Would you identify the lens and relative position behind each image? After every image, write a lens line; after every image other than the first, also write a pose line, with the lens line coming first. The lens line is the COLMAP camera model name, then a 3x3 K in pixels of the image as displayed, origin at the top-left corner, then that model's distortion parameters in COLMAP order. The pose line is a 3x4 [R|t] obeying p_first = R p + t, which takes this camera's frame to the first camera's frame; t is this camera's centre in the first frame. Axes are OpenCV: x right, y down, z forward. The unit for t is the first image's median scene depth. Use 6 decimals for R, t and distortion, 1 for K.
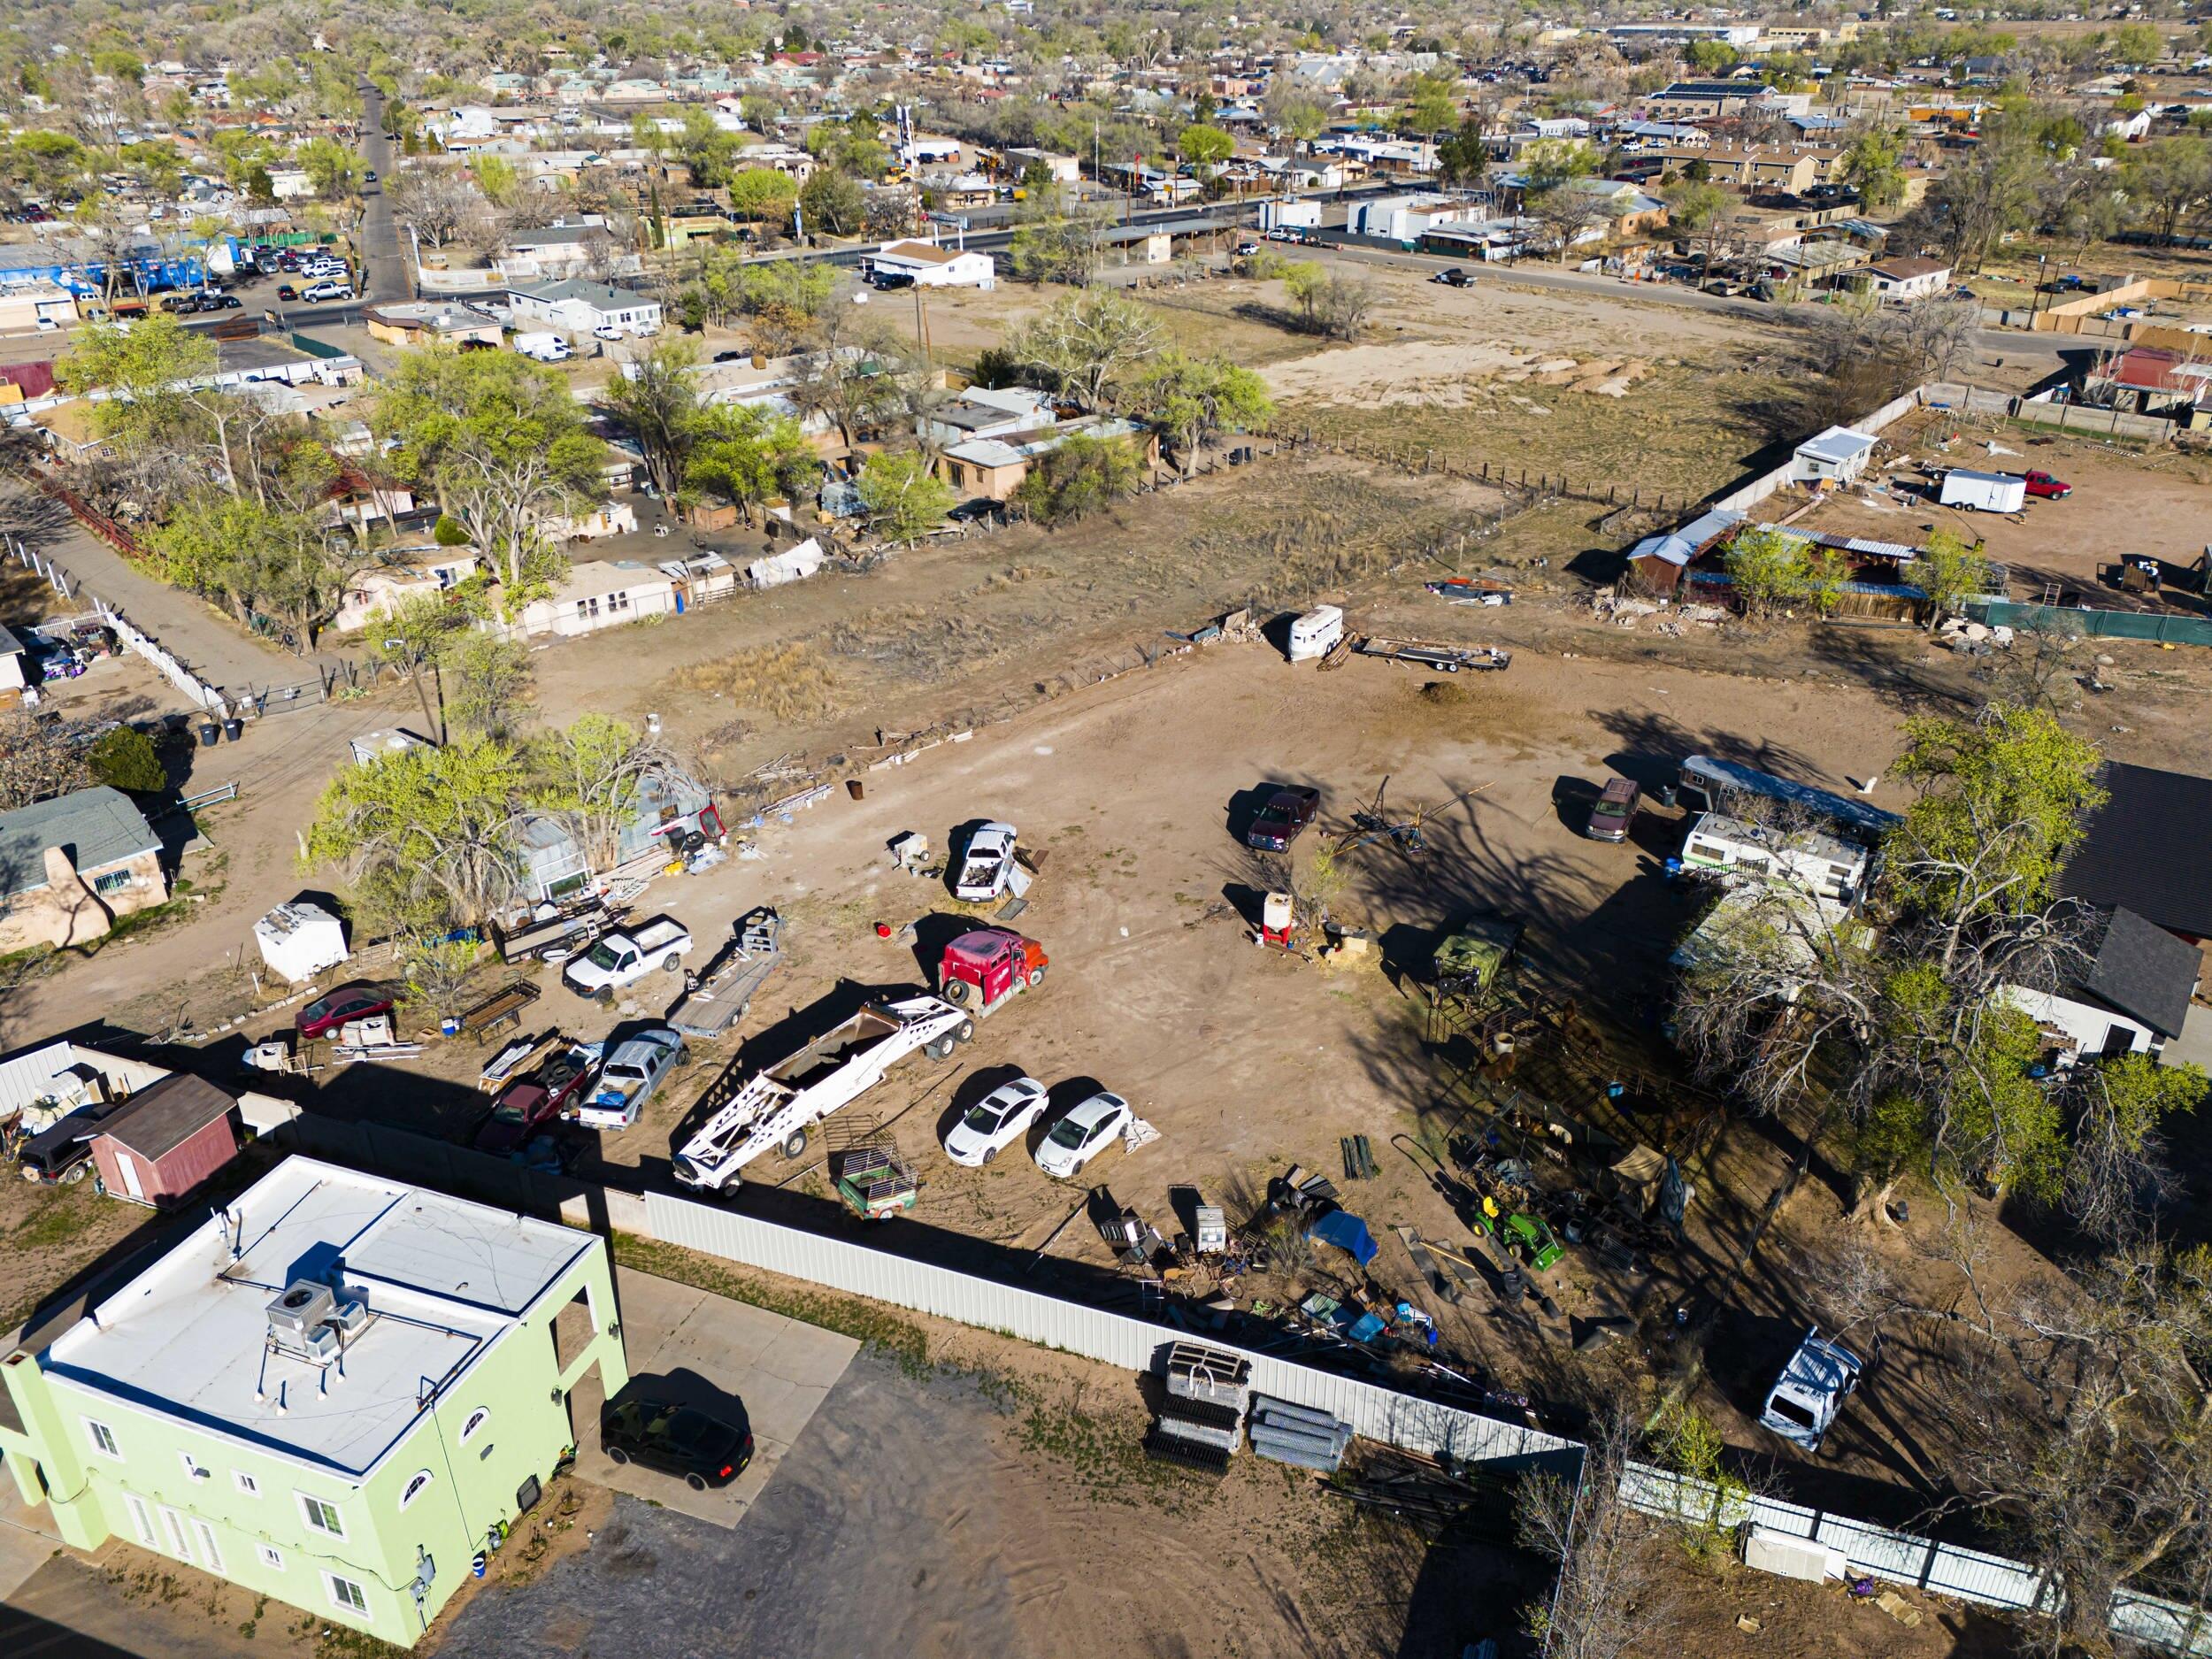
lens RADIAL K [[1623.4, 0, 1116.8], [0, 1623.4, 834.3], [0, 0, 1]] dist [0.086035, -0.080090]
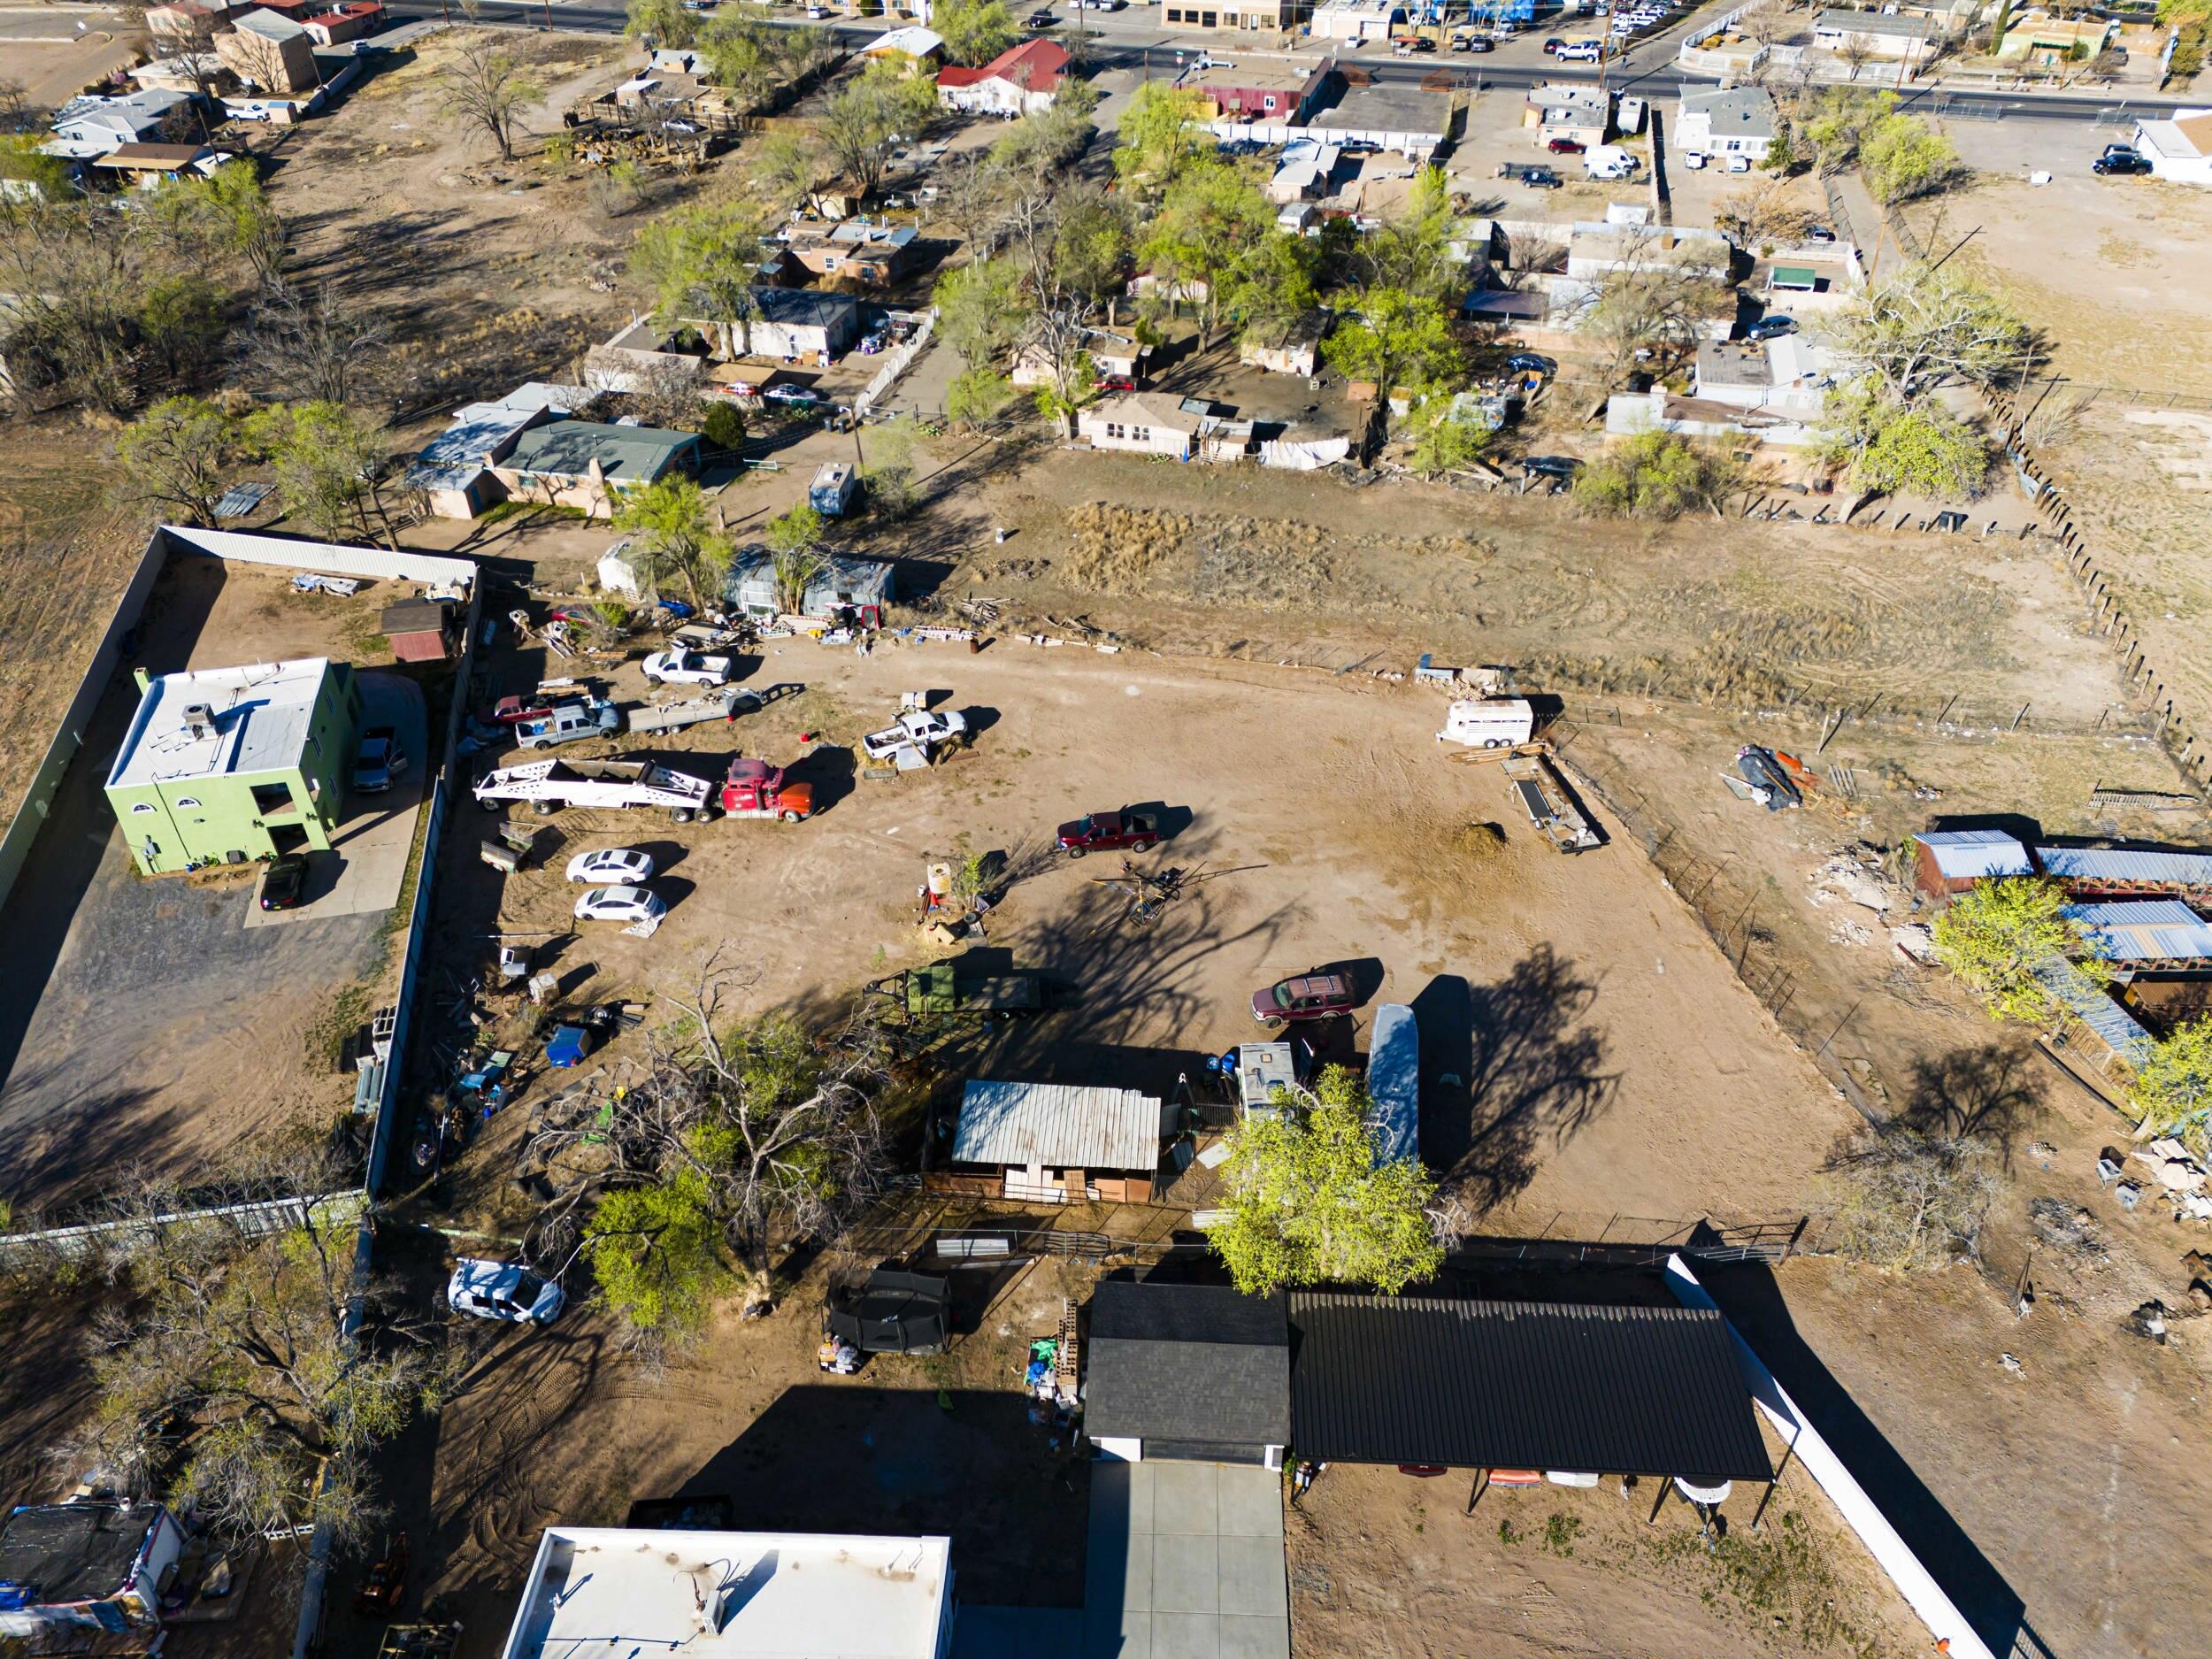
lens RADIAL K [[1623.4, 0, 1116.8], [0, 1623.4, 834.3], [0, 0, 1]] dist [0.086035, -0.080090]
pose [[0.547459, 0.515838, -0.658939, 0.808224], [-0.385297, 0.854368, 0.348714, -0.385616], [0.742856, 0.062980, 0.666482, 0.251608]]
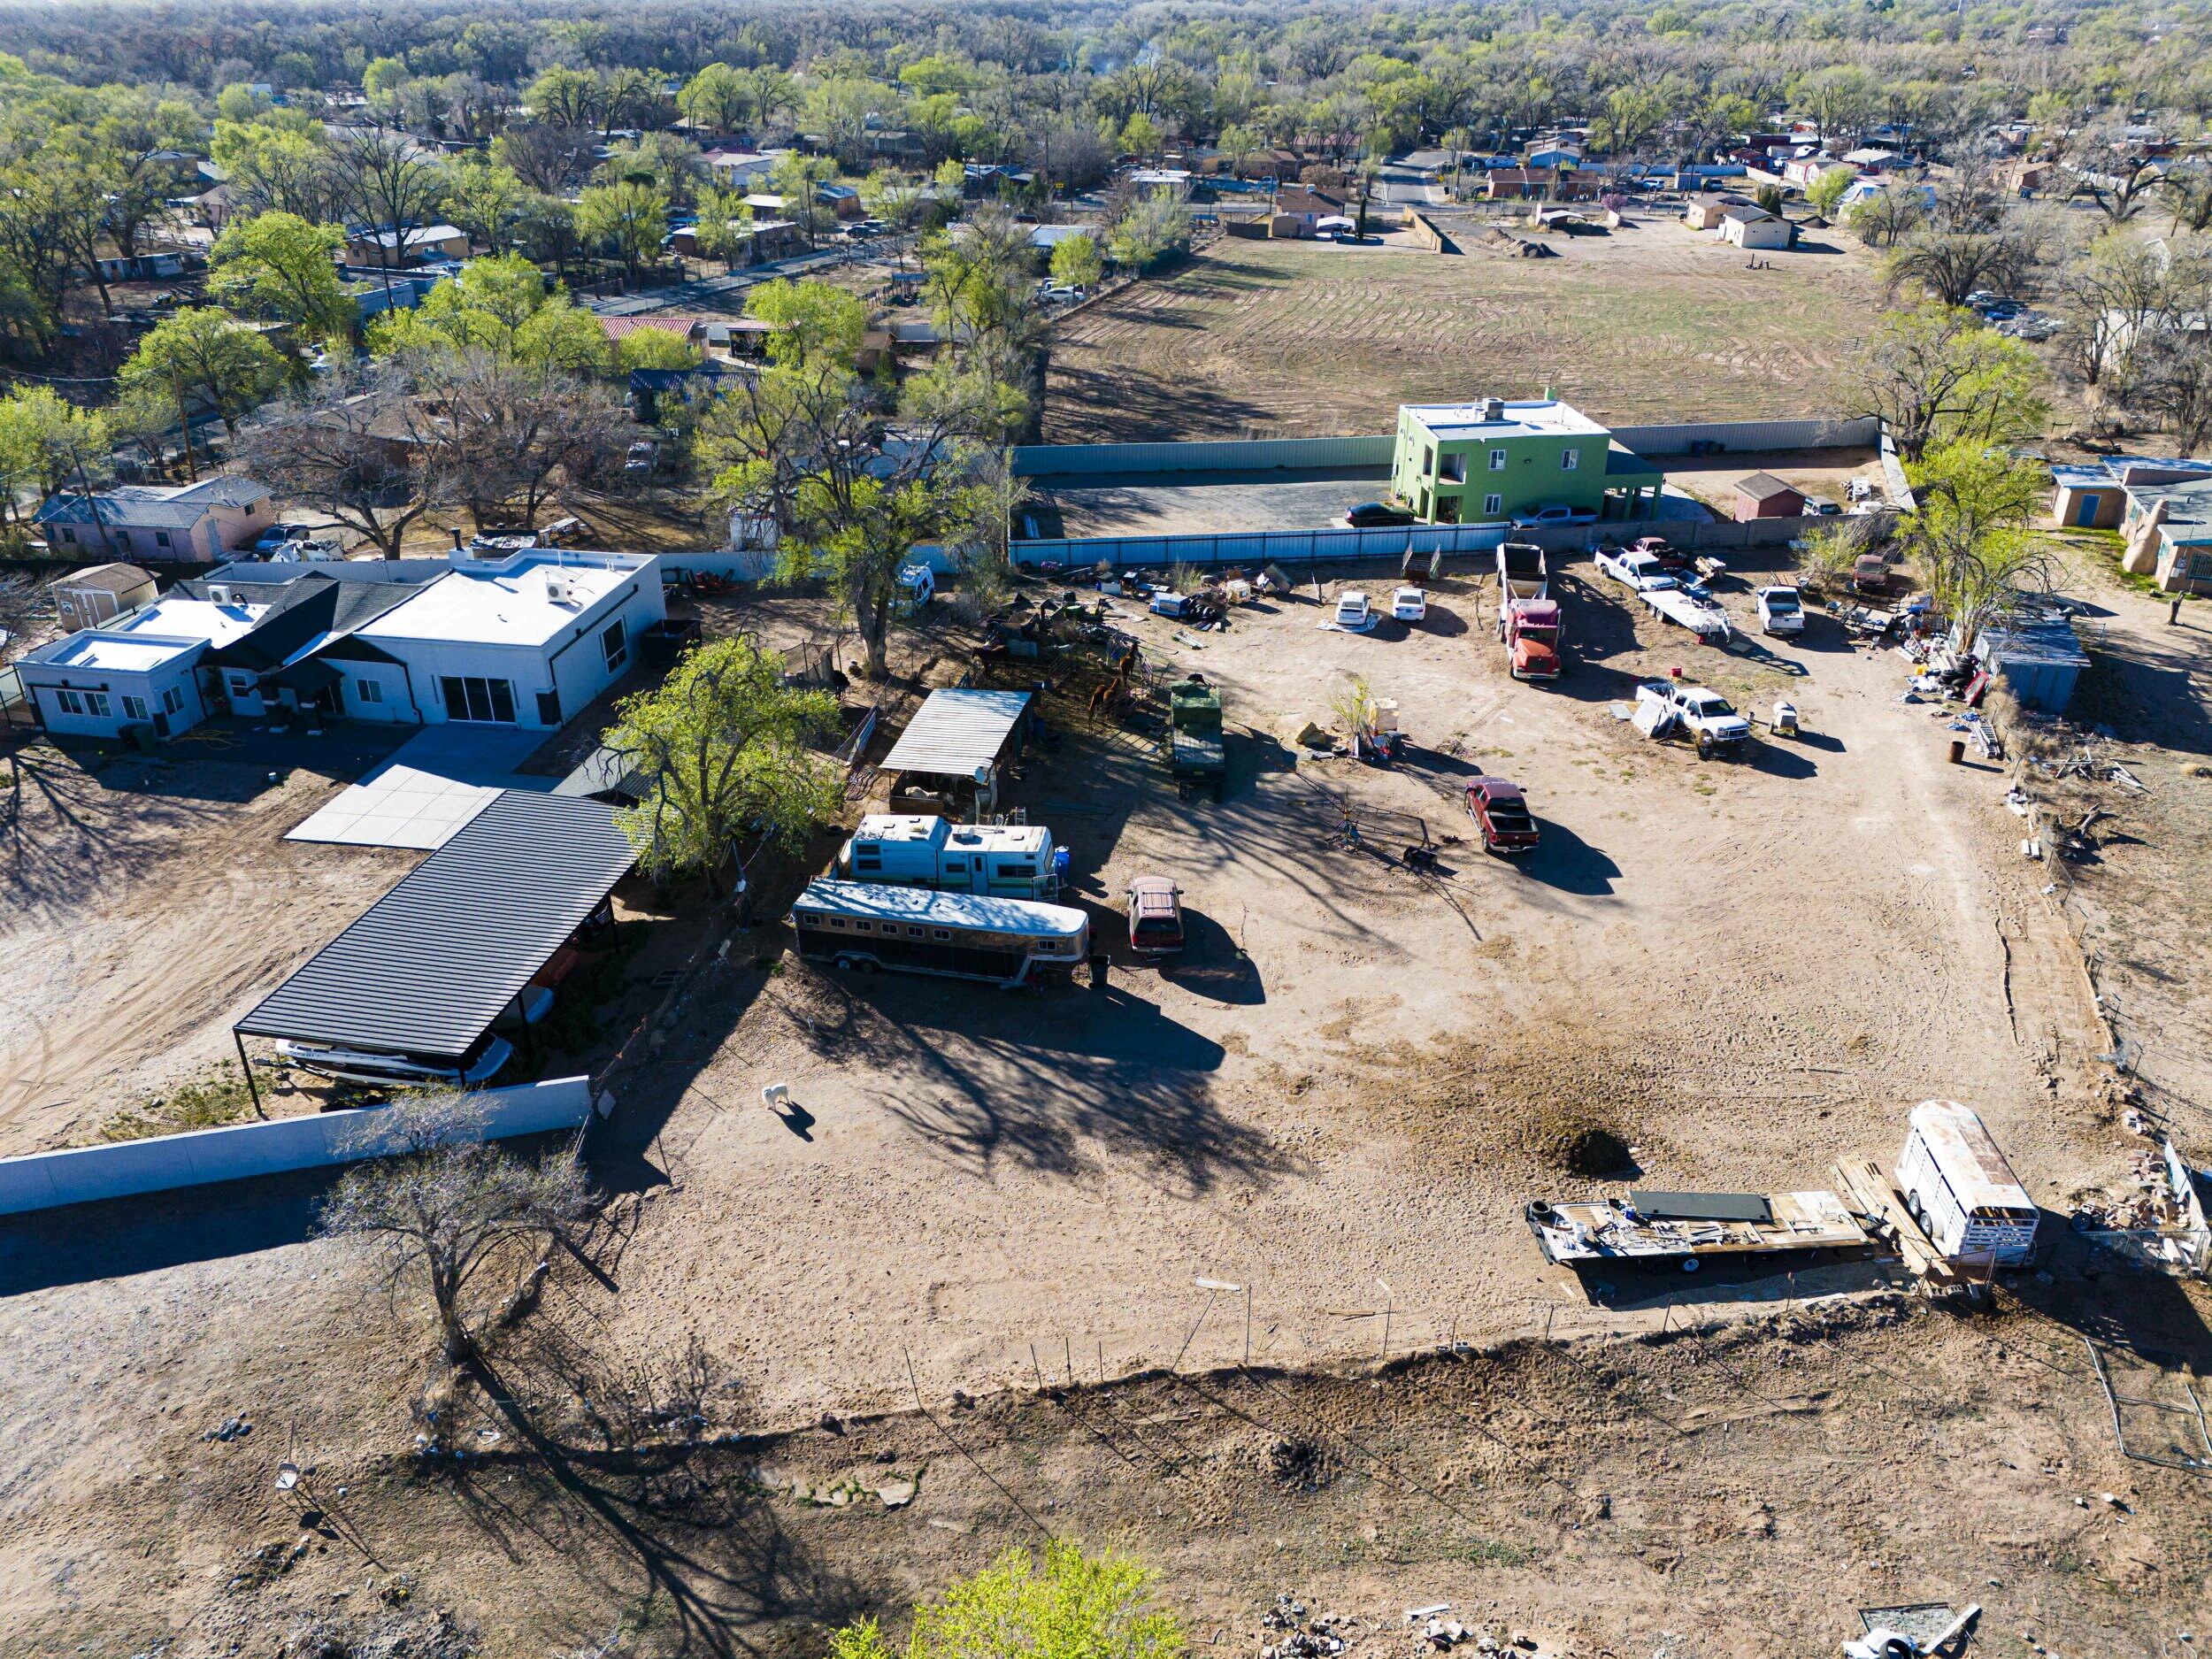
lens RADIAL K [[1623.4, 0, 1116.8], [0, 1623.4, 834.3], [0, 0, 1]] dist [0.086035, -0.080090]
pose [[-0.892678, 0.209098, -0.399253, 0.584366], [-0.205692, 0.599207, 0.773719, -0.579792], [0.401019, 0.772806, -0.491890, 1.285363]]
